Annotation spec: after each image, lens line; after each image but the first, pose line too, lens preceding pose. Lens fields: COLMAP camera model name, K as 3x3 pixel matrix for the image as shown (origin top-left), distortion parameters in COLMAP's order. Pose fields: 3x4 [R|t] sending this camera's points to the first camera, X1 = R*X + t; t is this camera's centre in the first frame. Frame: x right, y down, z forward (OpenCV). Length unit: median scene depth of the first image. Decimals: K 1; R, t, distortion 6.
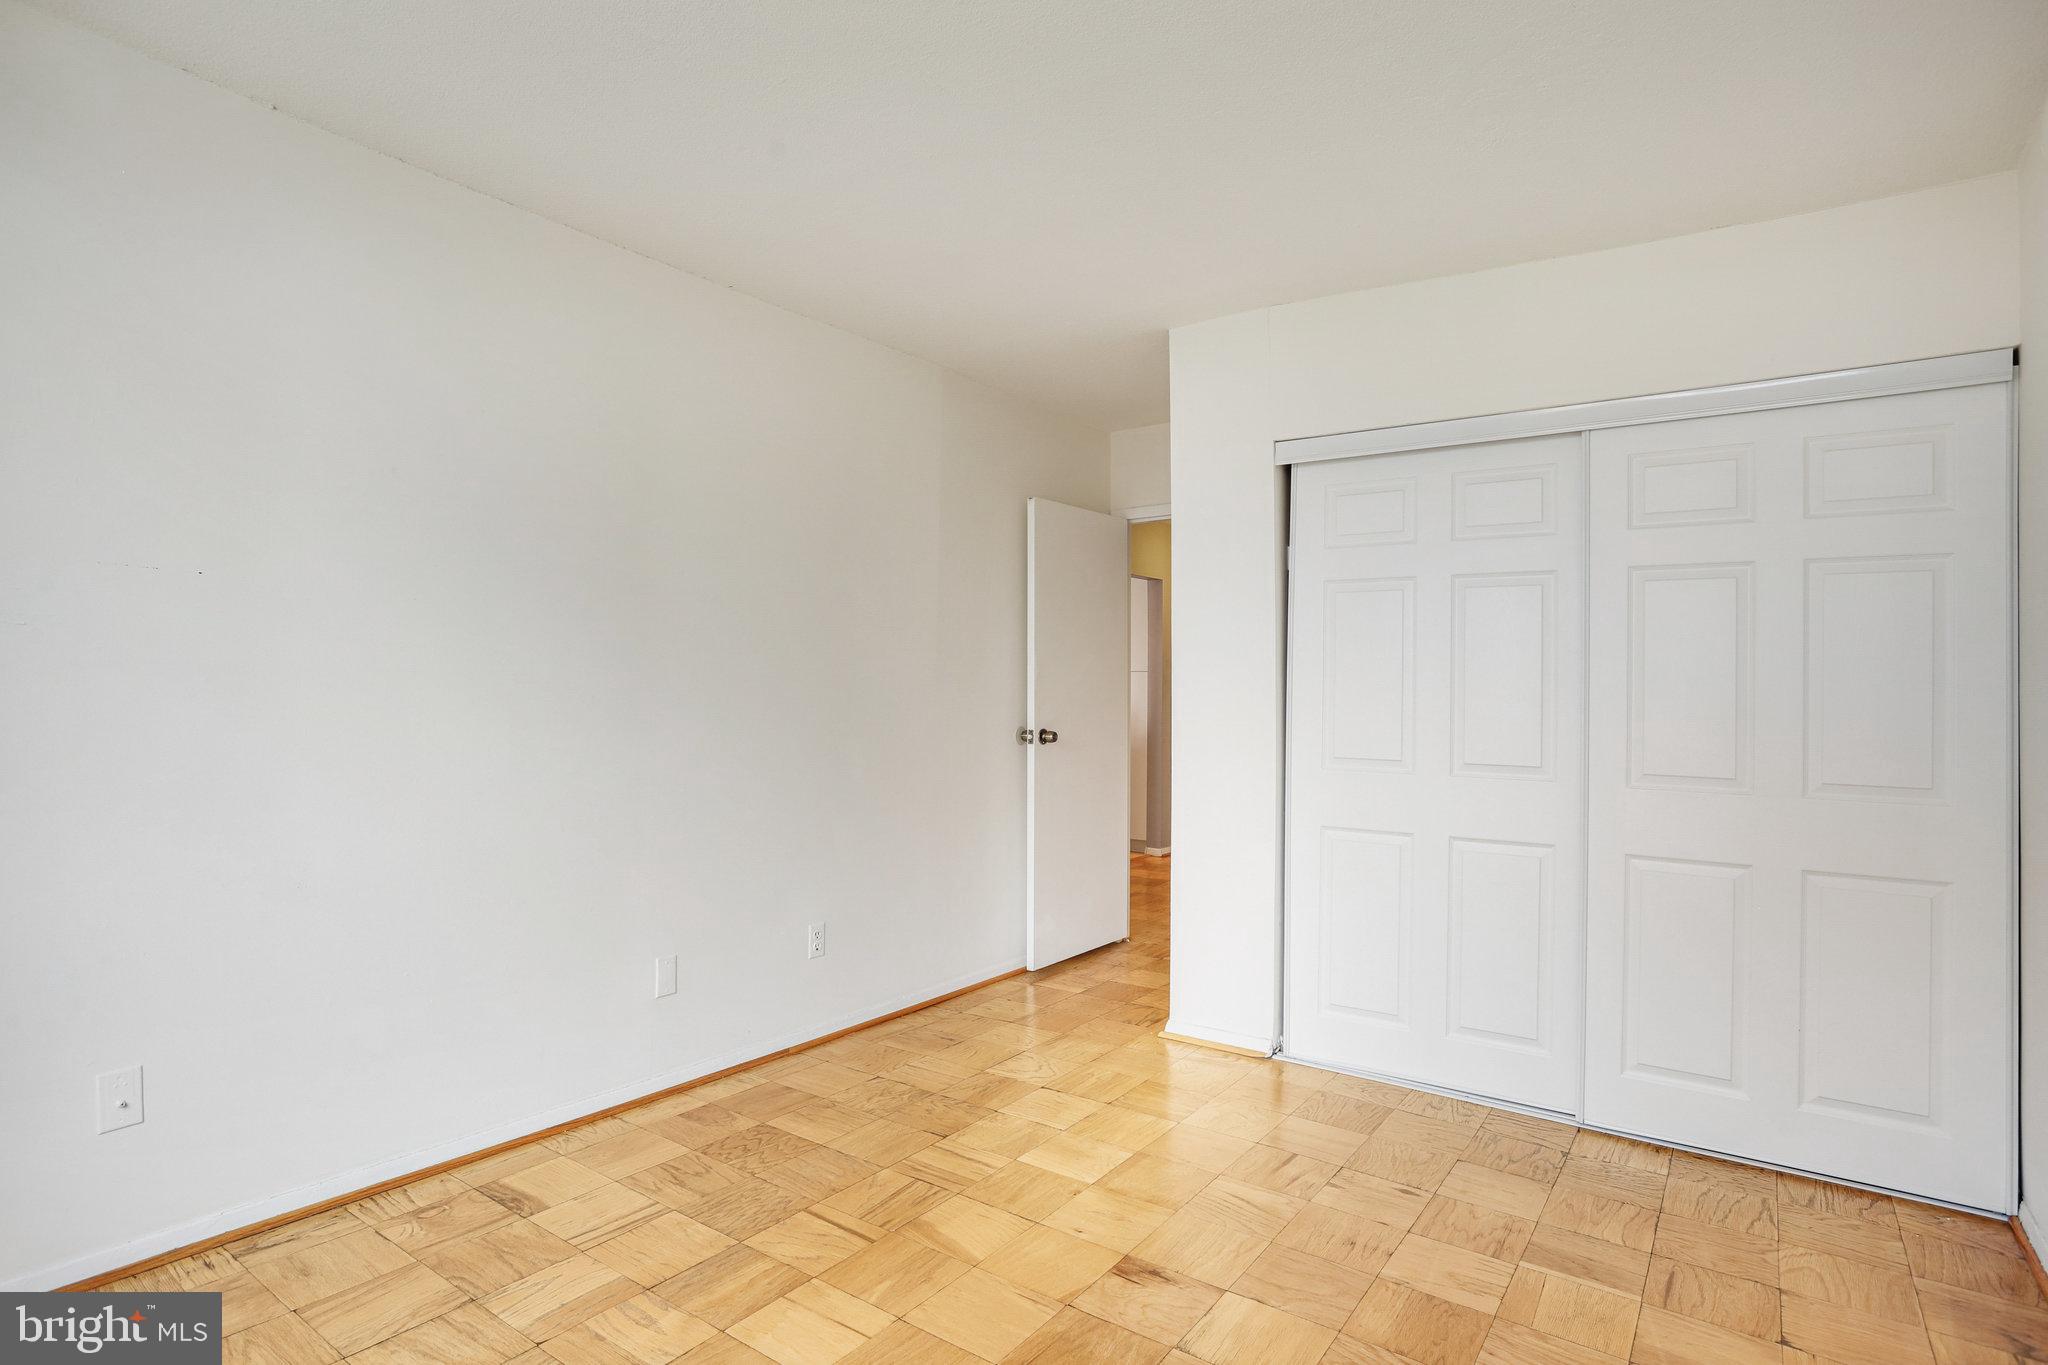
lens RADIAL K [[1037.7, 0, 1032.8], [0, 1037.7, 681.2], [0, 0, 1]] dist [-0.053961, 0.032436]
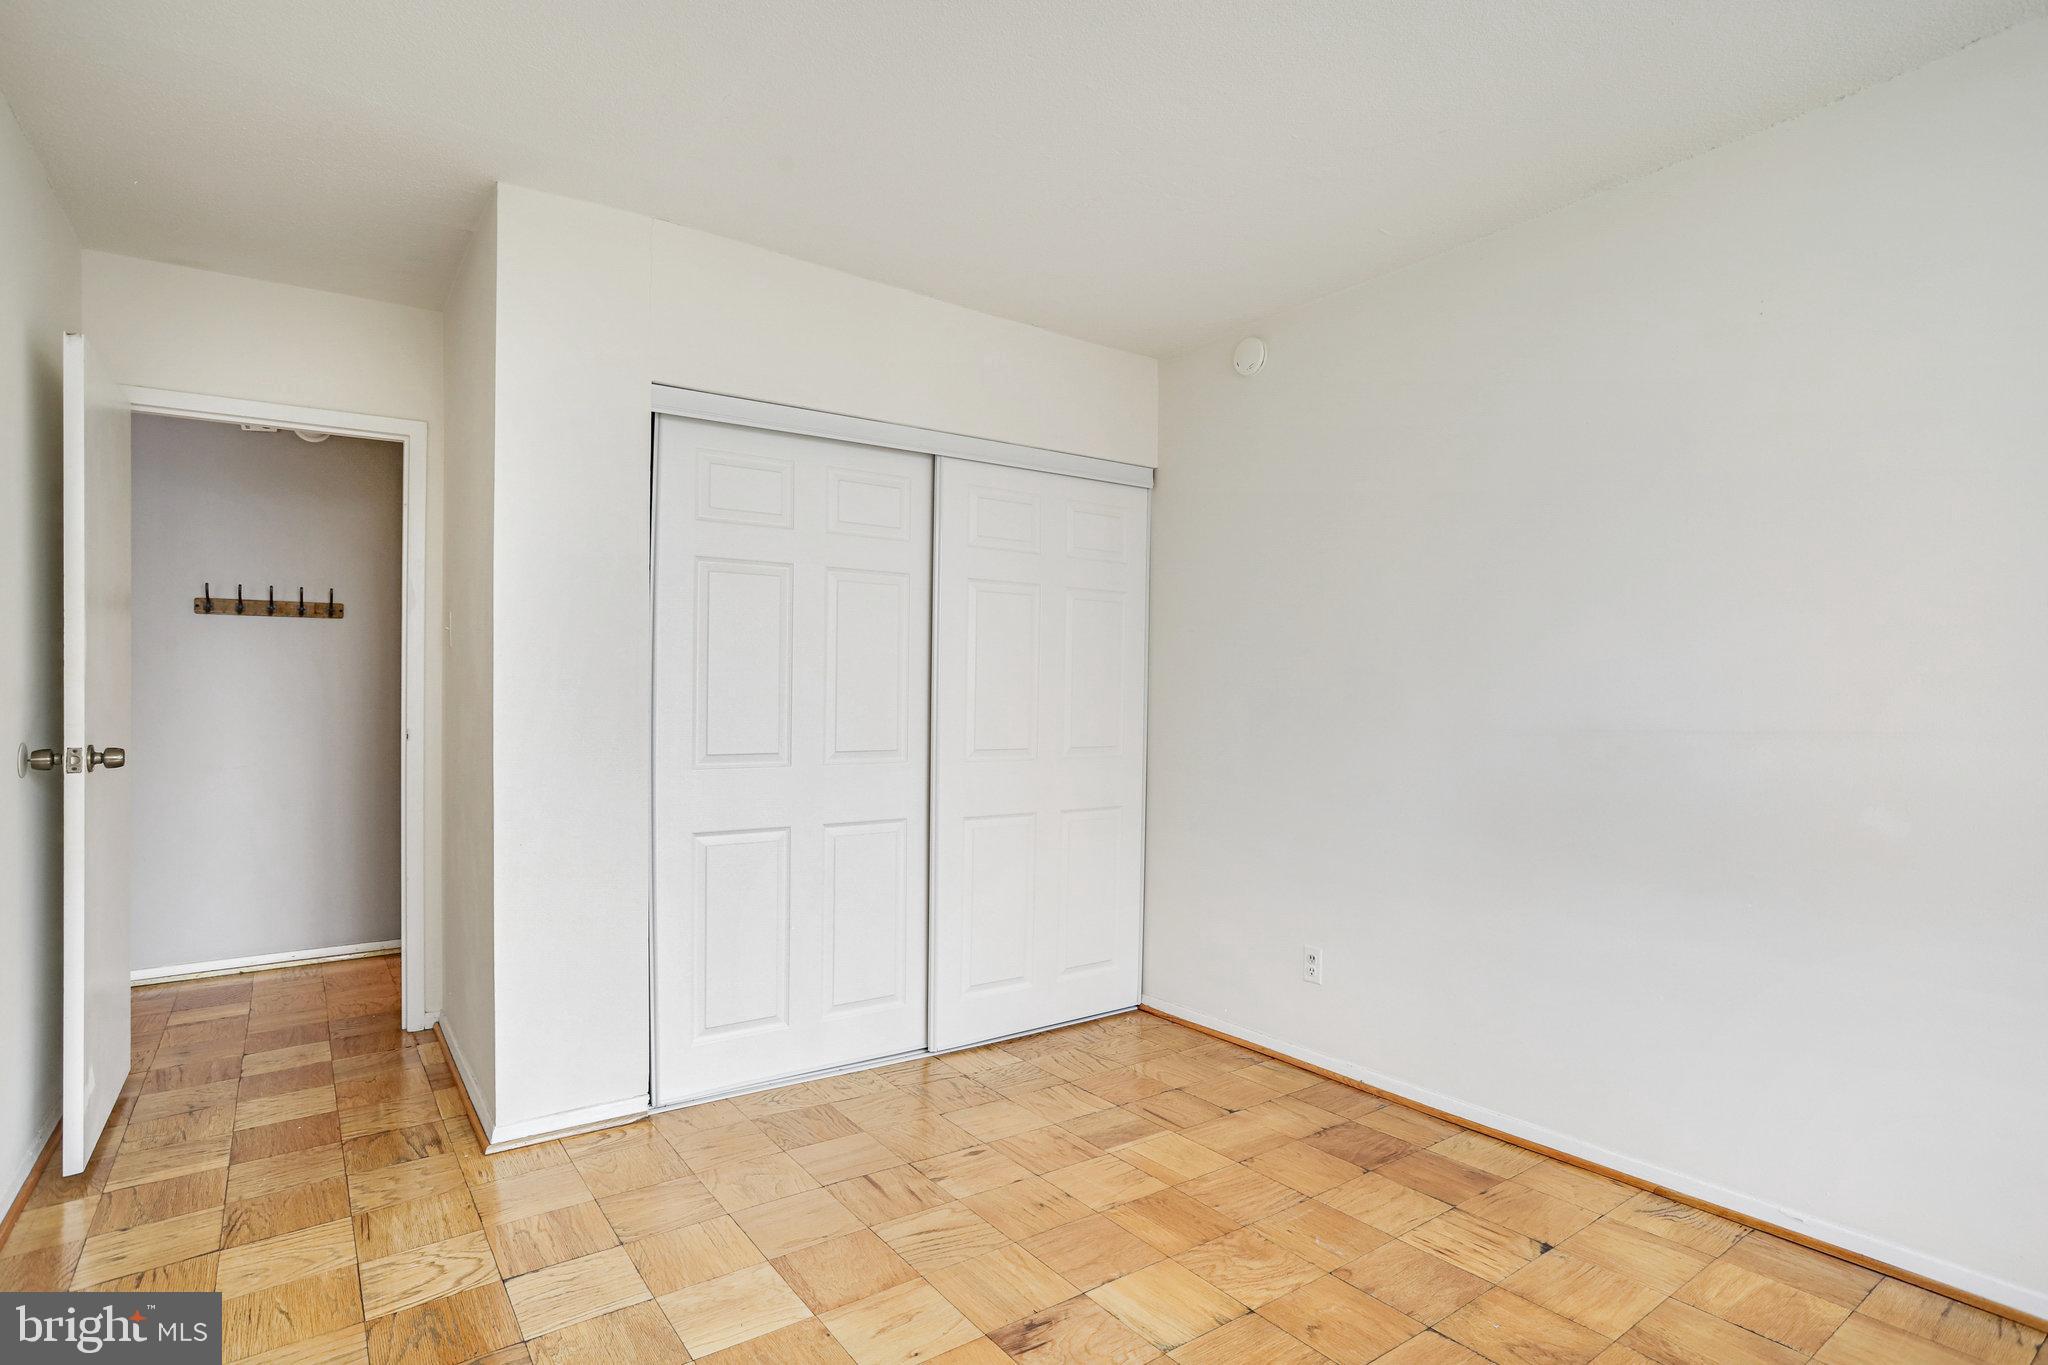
lens RADIAL K [[1037.7, 0, 1006.9], [0, 1037.7, 685.5], [0, 0, 1]] dist [-0.053961, 0.032436]
pose [[0.344962, -0.009141, 0.938572, -0.594822], [-0.015103, 0.999769, 0.015287, -0.004689], [-0.938495, -0.019448, 0.344744, 0.579143]]
